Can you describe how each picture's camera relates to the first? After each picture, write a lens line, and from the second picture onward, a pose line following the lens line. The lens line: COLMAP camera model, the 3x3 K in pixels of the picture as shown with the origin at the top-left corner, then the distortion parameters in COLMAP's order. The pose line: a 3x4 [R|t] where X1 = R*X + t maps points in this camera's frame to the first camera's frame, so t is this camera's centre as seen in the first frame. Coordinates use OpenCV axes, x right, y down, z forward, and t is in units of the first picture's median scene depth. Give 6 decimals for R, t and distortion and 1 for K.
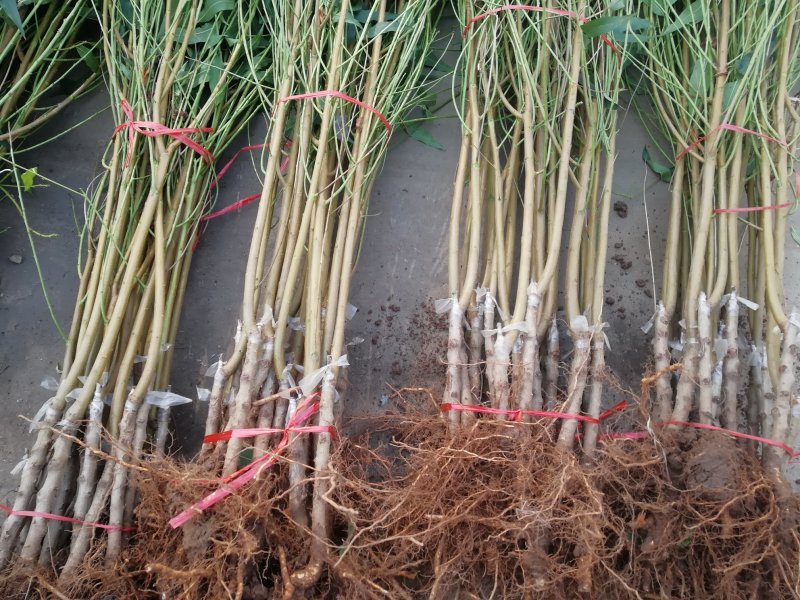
lens RADIAL K [[633.0, 0, 398.5], [0, 633.0, 301.3], [0, 0, 1]] dist [0.028070, 0.002241]
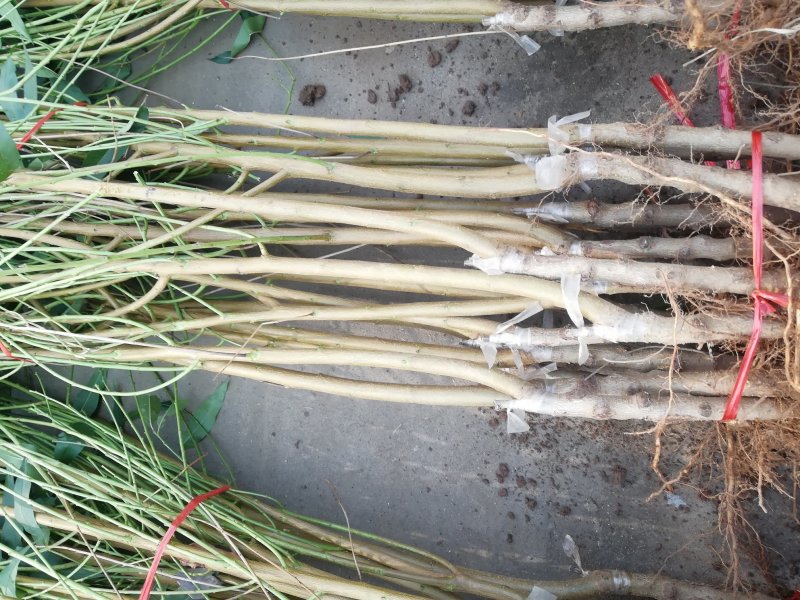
lens RADIAL K [[633.0, 0, 397.7], [0, 633.0, 298.3], [0, 0, 1]] dist [0.028070, 0.002241]
pose [[-0.047361, -0.998878, -0.000241, 0.164499], [0.998523, -0.047350, 0.026644, -0.096737], [-0.026626, 0.001022, 0.999645, 0.419406]]
